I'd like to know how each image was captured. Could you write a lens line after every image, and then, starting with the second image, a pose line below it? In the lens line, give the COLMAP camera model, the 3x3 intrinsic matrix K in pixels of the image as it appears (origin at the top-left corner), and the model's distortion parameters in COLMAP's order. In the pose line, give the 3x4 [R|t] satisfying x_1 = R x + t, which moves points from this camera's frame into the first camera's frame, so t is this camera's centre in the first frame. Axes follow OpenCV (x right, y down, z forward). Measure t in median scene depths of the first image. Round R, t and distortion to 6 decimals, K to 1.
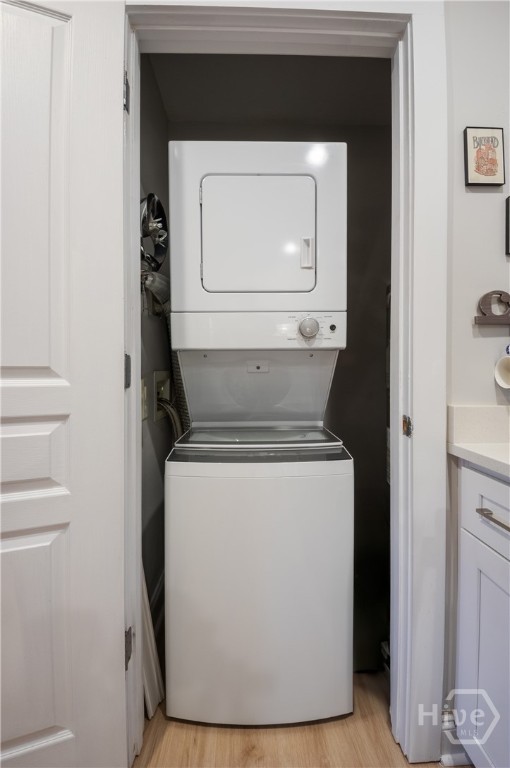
lens RADIAL K [[335.3, 0, 249.3], [0, 335.3, 388.1], [0, 0, 1]] dist [0.000956, -0.010923]
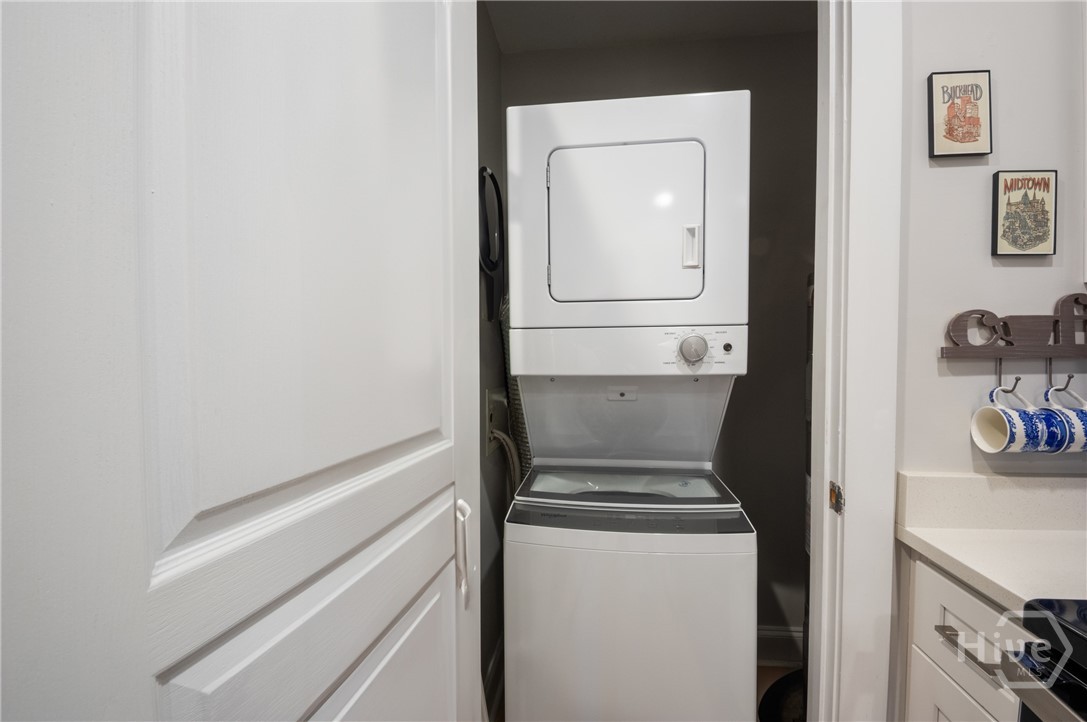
lens RADIAL K [[474.6, 0, 529.1], [0, 474.6, 346.5], [0, 0, 1]] dist [0.000956, -0.010923]
pose [[0.990060, 0.001543, -0.140635, -0.036609], [0.000723, 0.999871, 0.016063, -0.215241], [0.140642, -0.016005, 0.989931, -0.089579]]
